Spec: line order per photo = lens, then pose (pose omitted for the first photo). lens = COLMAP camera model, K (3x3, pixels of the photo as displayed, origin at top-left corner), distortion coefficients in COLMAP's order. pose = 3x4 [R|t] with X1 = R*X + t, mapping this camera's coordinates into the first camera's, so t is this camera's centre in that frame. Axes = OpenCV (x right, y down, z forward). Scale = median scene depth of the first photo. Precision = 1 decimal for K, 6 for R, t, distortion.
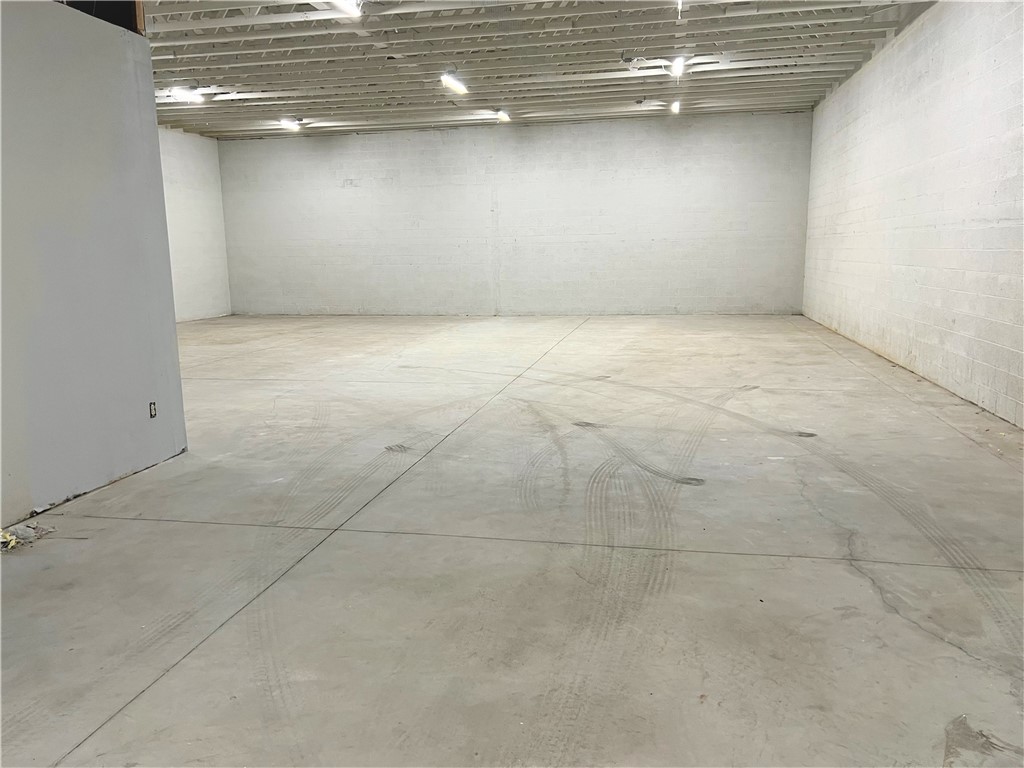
lens RADIAL K [[772.2, 0, 517.5], [0, 772.2, 385.2], [0, 0, 1]] dist [0.056698, -0.069495]
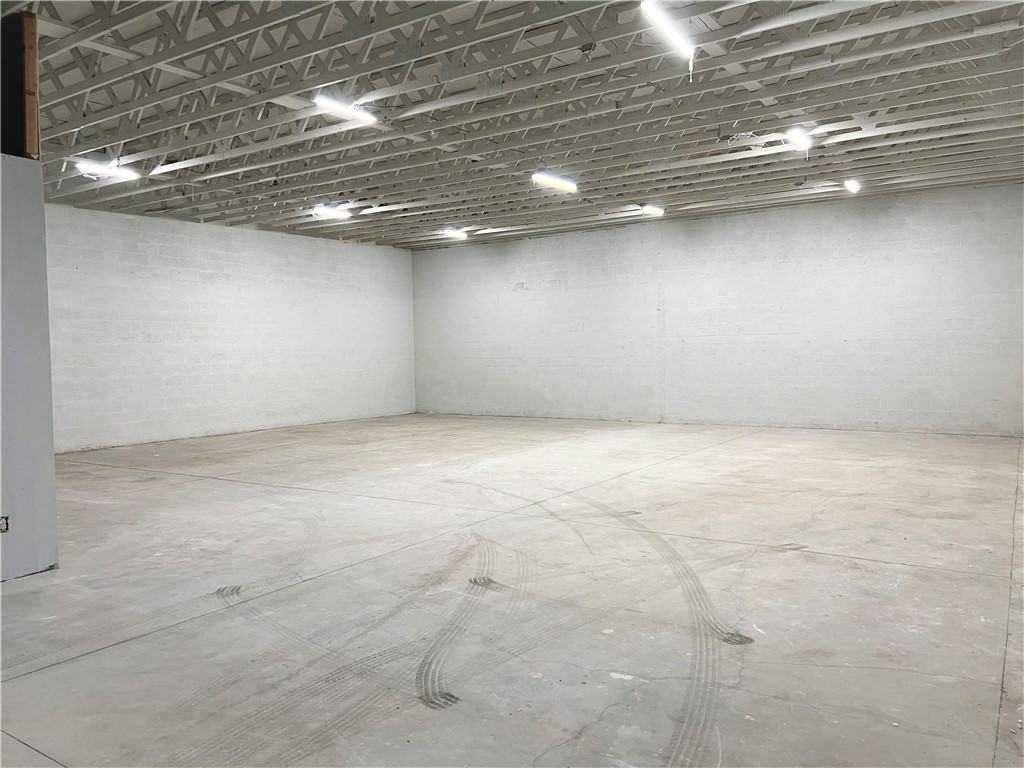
lens RADIAL K [[772.2, 0, 514.6], [0, 772.2, 389.5], [0, 0, 1]] dist [0.056698, -0.069495]
pose [[0.927140, 0.021539, -0.374096, 0.488451], [-0.065060, 0.992437, -0.104099, -0.076254], [0.369024, 0.120853, 0.921529, 0.309908]]
